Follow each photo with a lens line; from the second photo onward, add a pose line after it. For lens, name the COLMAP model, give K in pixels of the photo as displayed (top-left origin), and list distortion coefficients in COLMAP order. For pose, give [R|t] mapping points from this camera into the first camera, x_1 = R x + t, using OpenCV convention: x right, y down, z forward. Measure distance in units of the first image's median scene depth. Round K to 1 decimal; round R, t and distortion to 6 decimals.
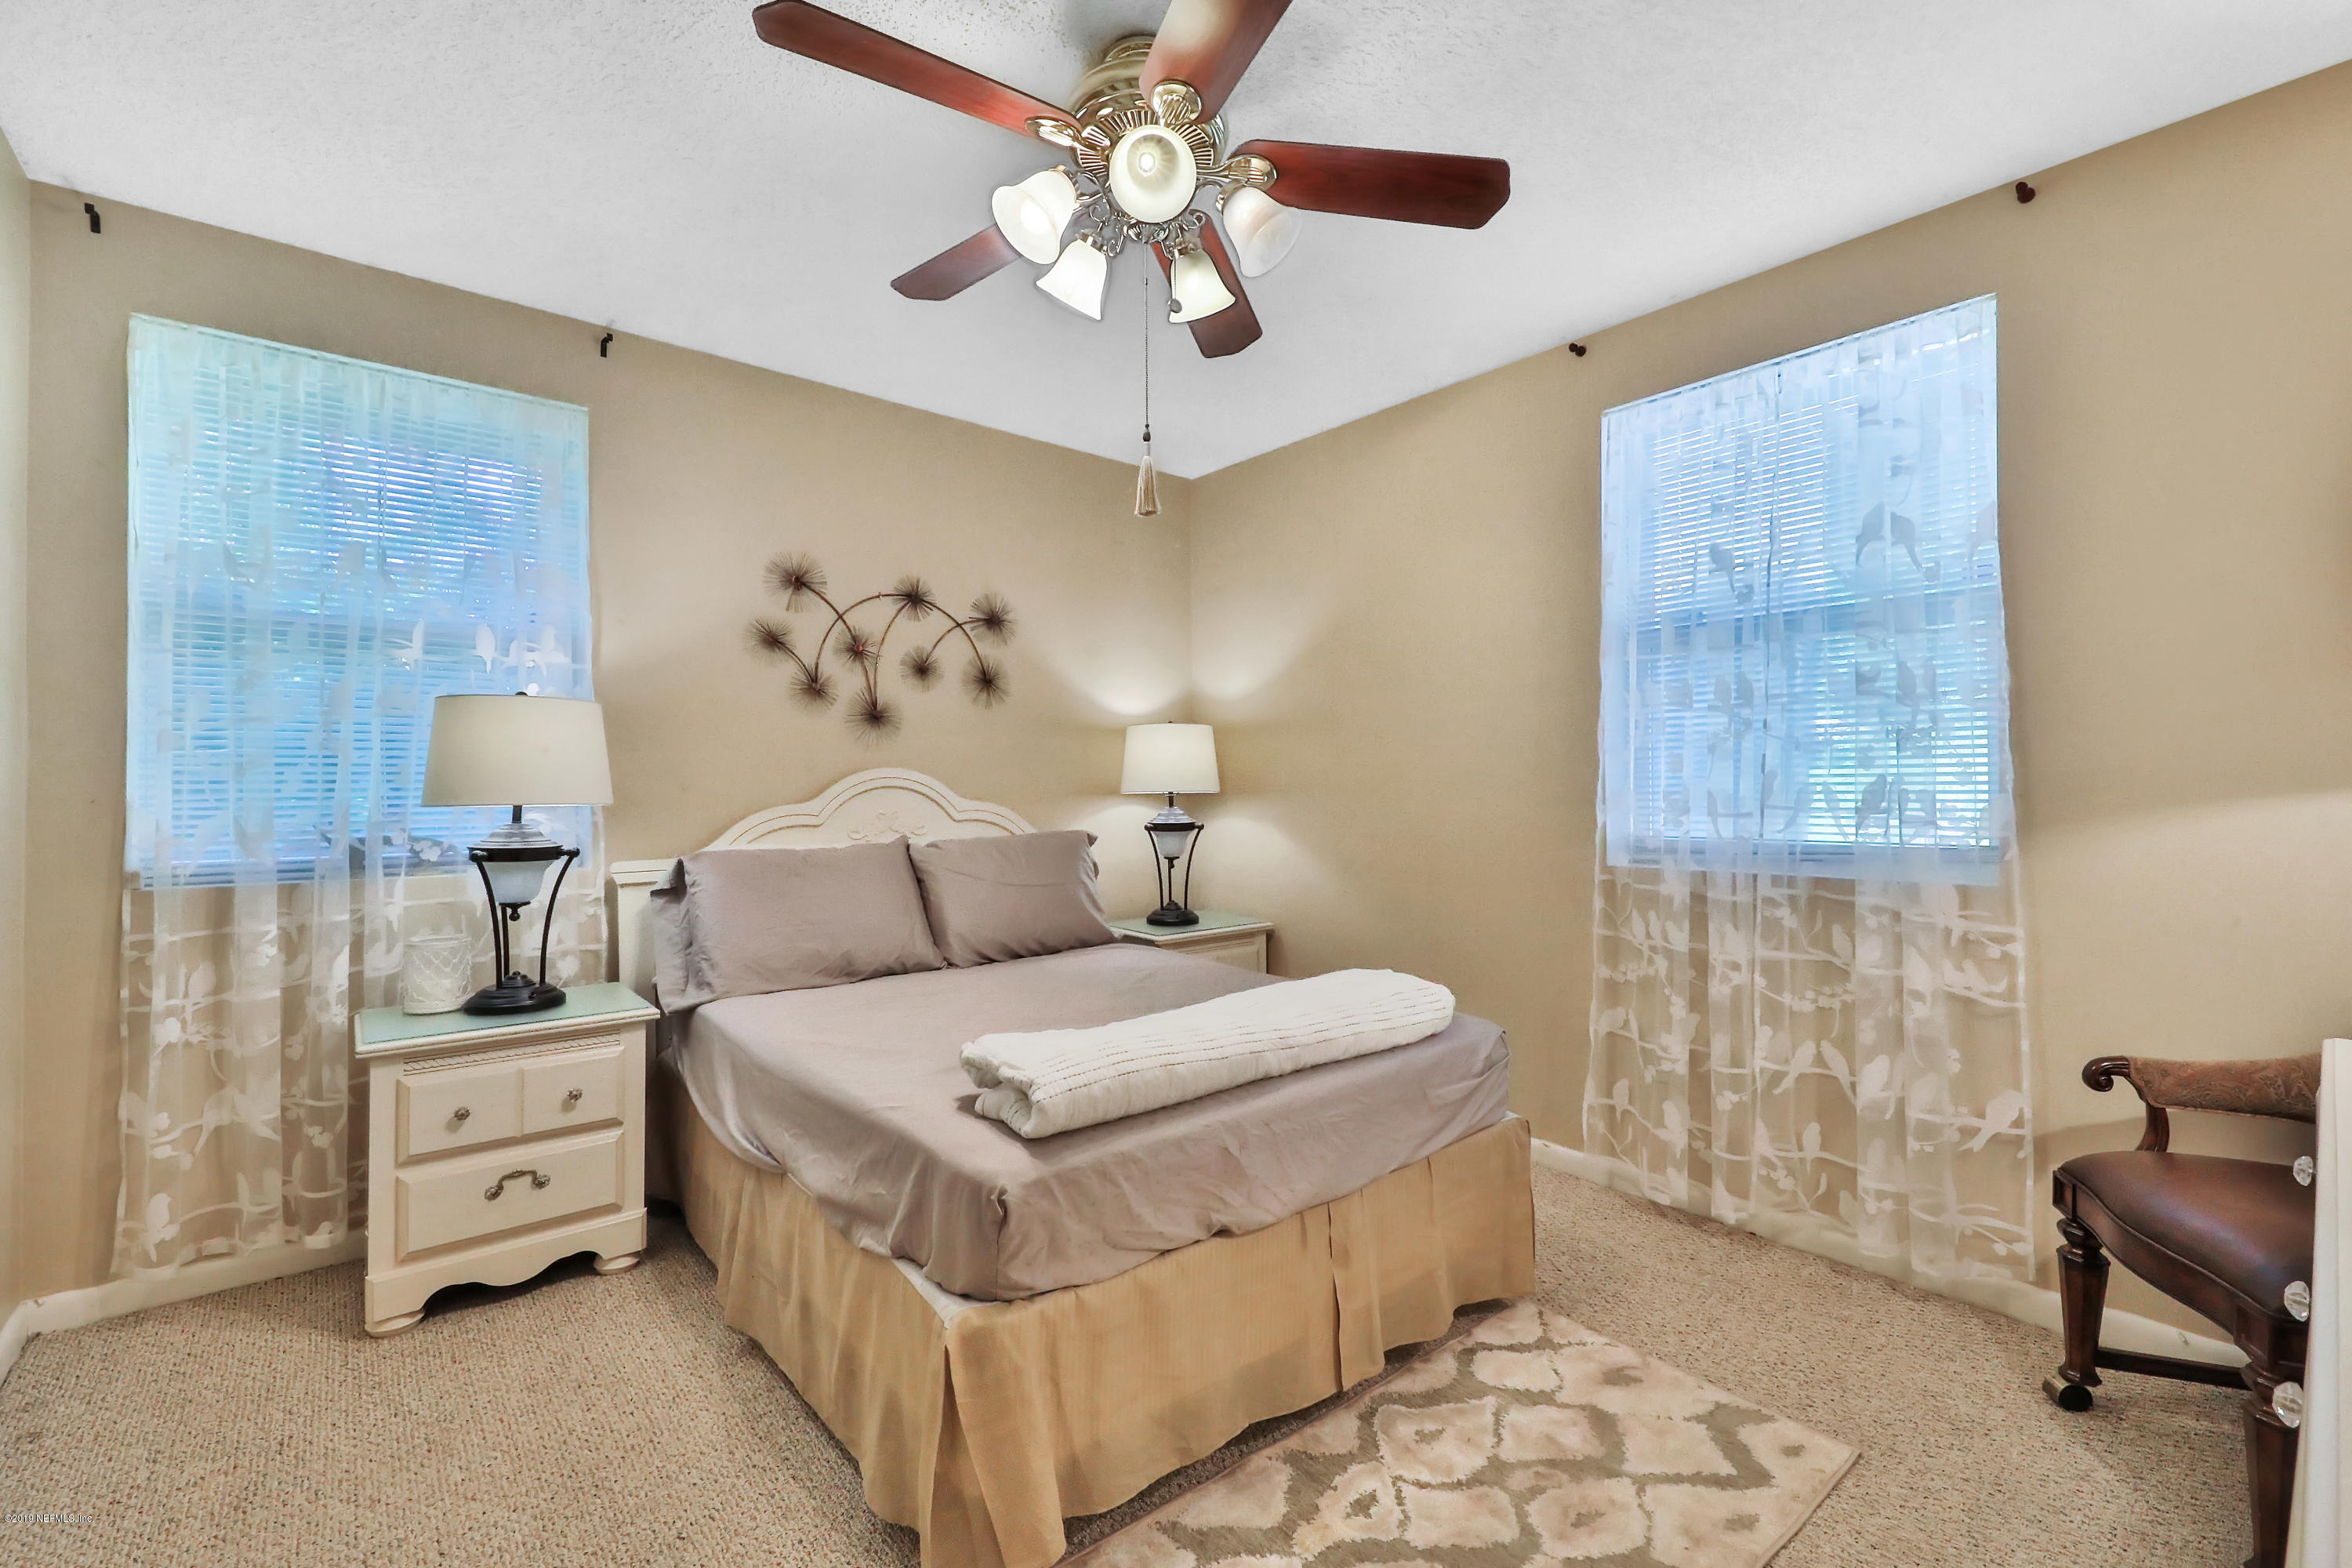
lens RADIAL K [[982.5, 0, 1182.3], [0, 982.5, 774.8], [0, 0, 1]] dist [-0.002057, -0.001410]
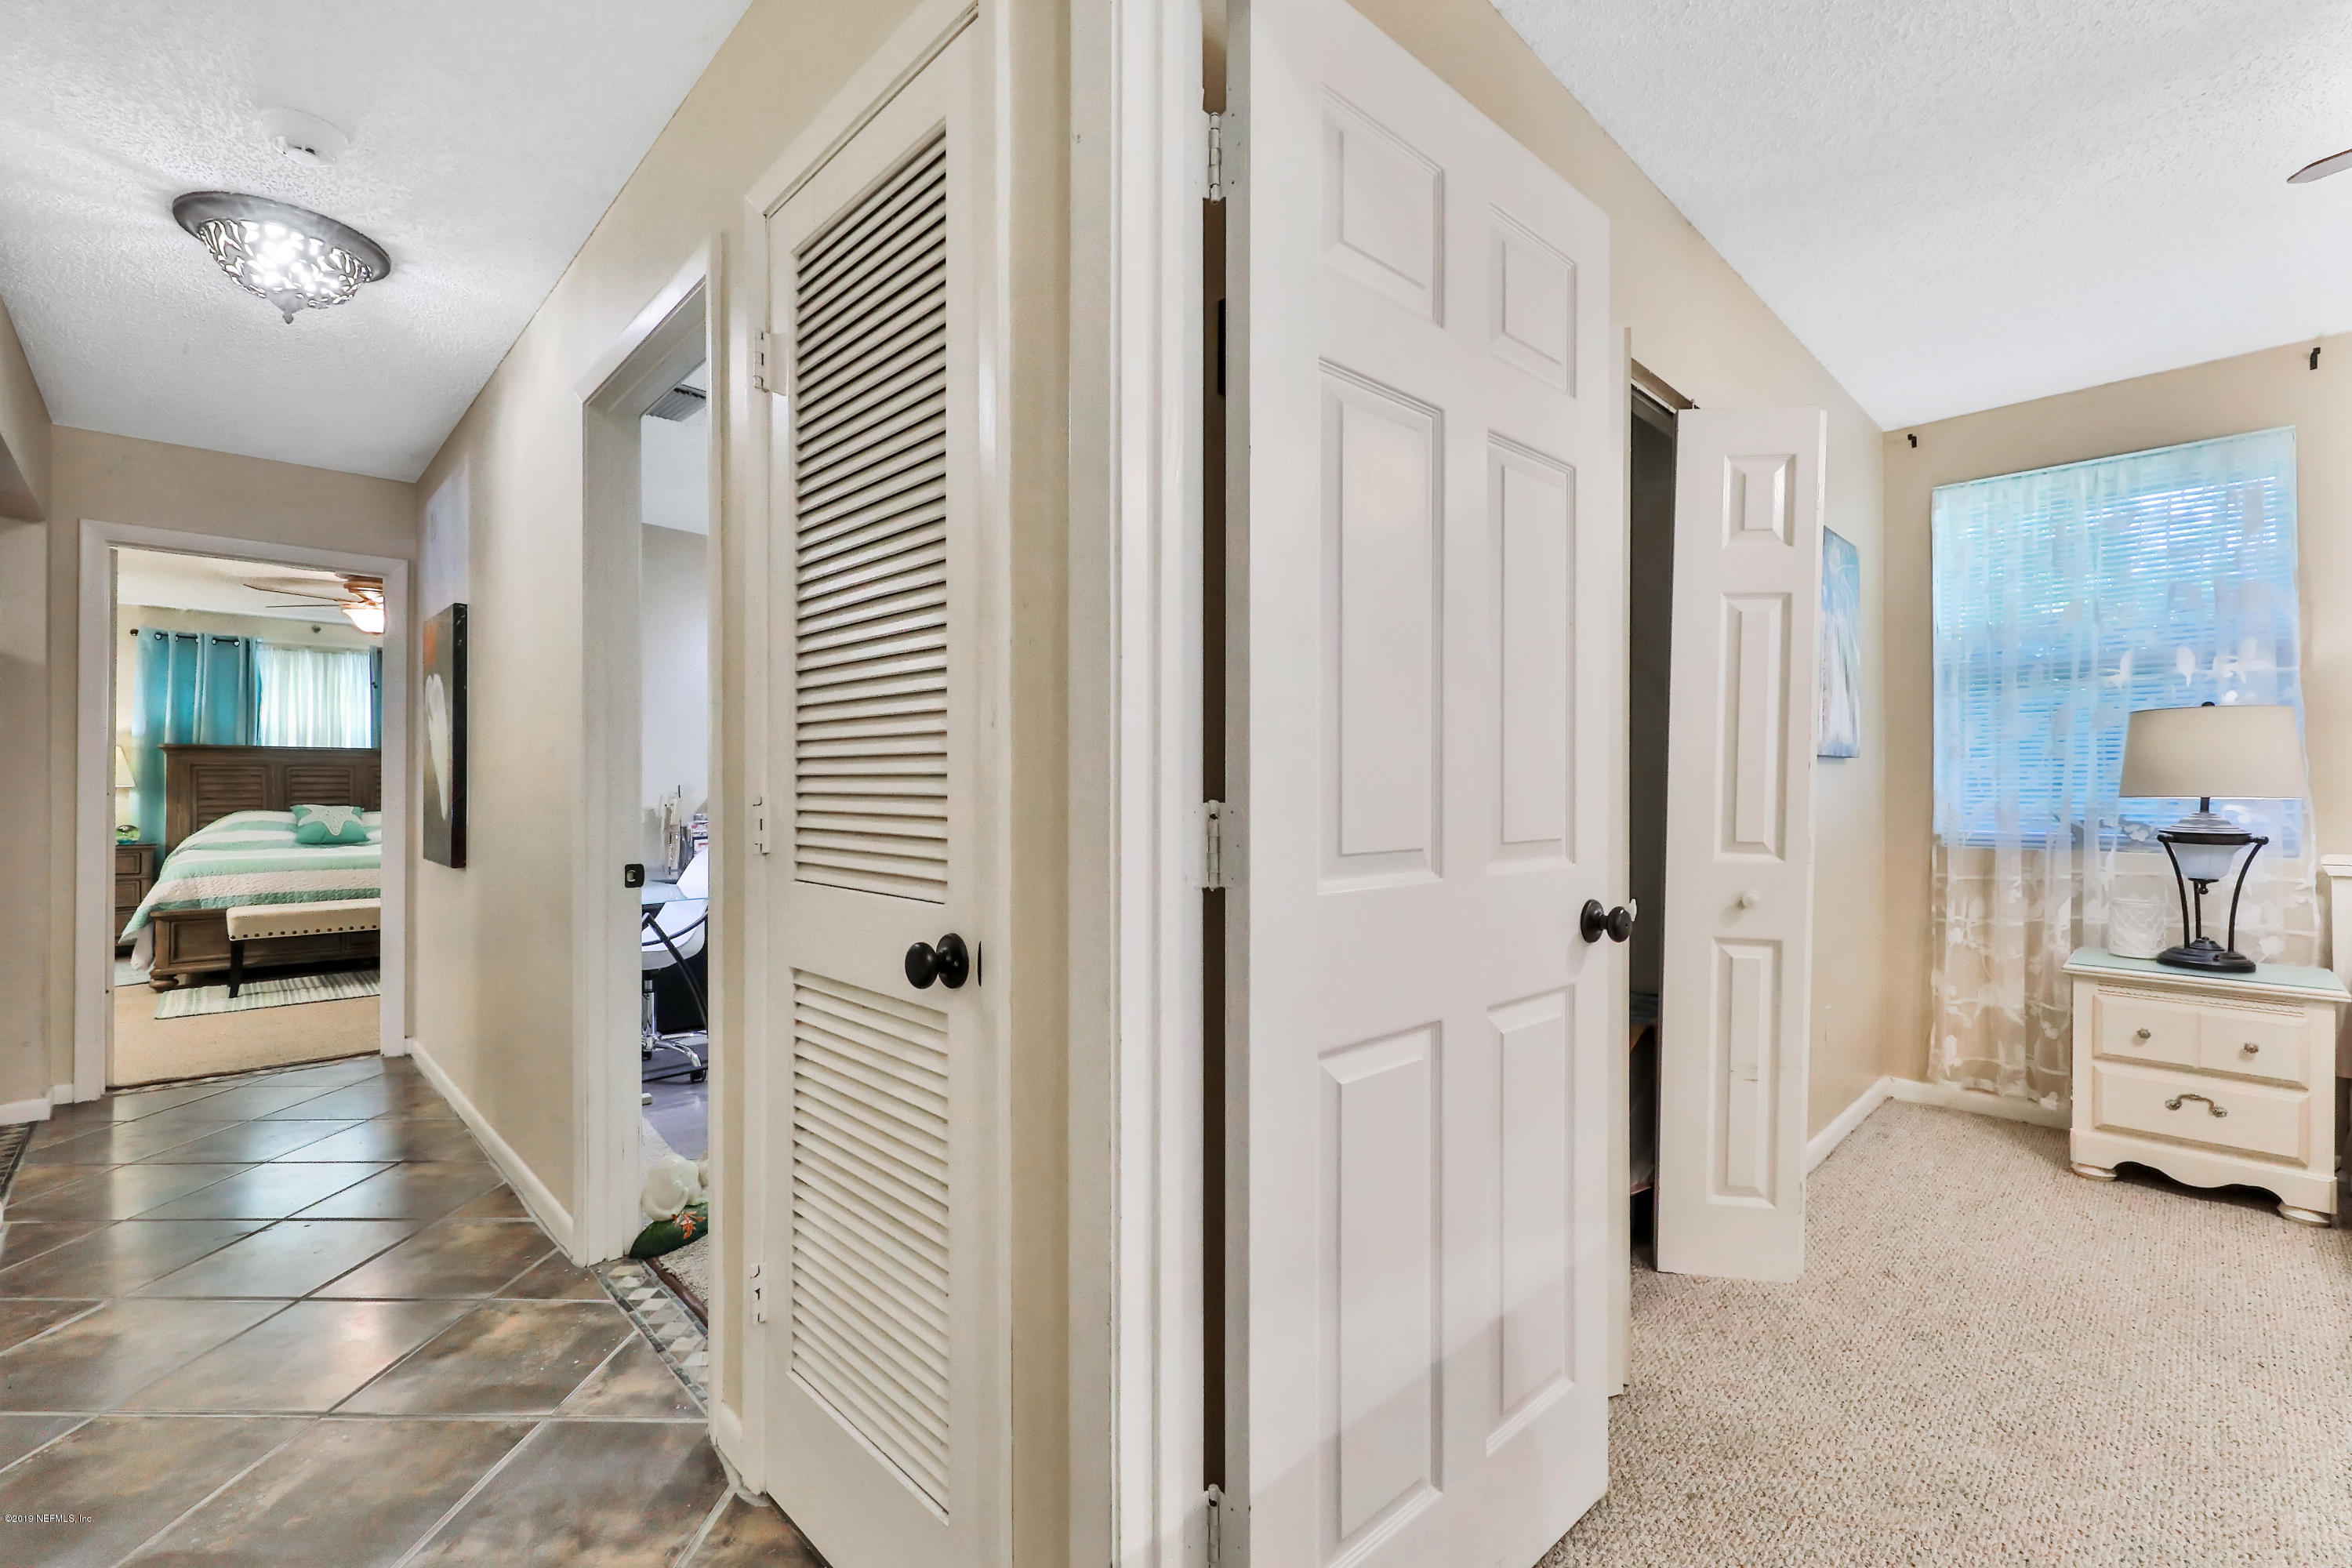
lens RADIAL K [[1024.6, 0, 1194.1], [0, 1024.6, 785.9], [0, 0, 1]] dist [0.000350, -0.000105]
pose [[0.078657, 0.005299, -0.996888, 0.482615], [0.013511, 0.999888, 0.006381, -0.007838], [0.996810, -0.013971, 0.078577, -0.331875]]
